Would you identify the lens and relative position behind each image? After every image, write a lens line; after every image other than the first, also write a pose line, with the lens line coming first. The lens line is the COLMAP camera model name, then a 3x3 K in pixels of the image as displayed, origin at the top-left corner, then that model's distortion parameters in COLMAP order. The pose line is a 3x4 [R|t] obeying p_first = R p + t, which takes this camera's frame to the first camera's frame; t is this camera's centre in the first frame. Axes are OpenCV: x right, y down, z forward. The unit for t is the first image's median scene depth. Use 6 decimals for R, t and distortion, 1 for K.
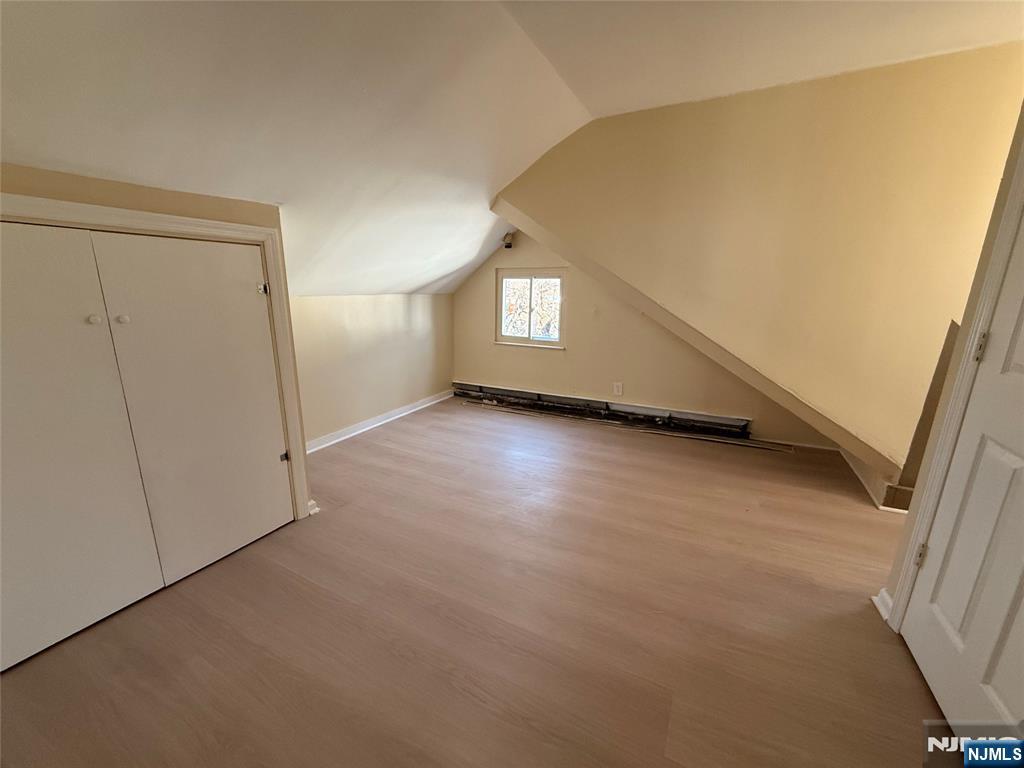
lens RADIAL K [[405.5, 0, 510.3], [0, 405.5, 384.0], [0, 0, 1]] dist [-0.001066, 0.000128]
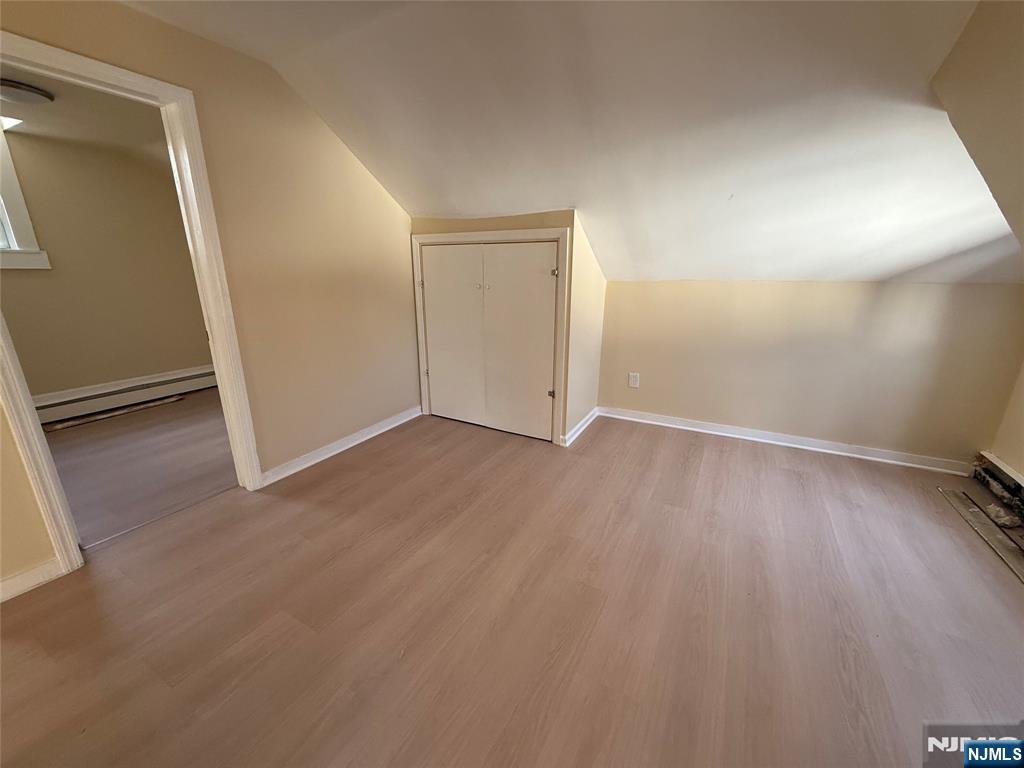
lens RADIAL K [[405.5, 0, 510.3], [0, 405.5, 384.0], [0, 0, 1]] dist [-0.001066, 0.000128]
pose [[-0.027377, 0.266384, -0.963478, 0.583285], [-0.231307, 0.935993, 0.265357, -0.141115], [0.972496, 0.230124, 0.035992, 0.598229]]
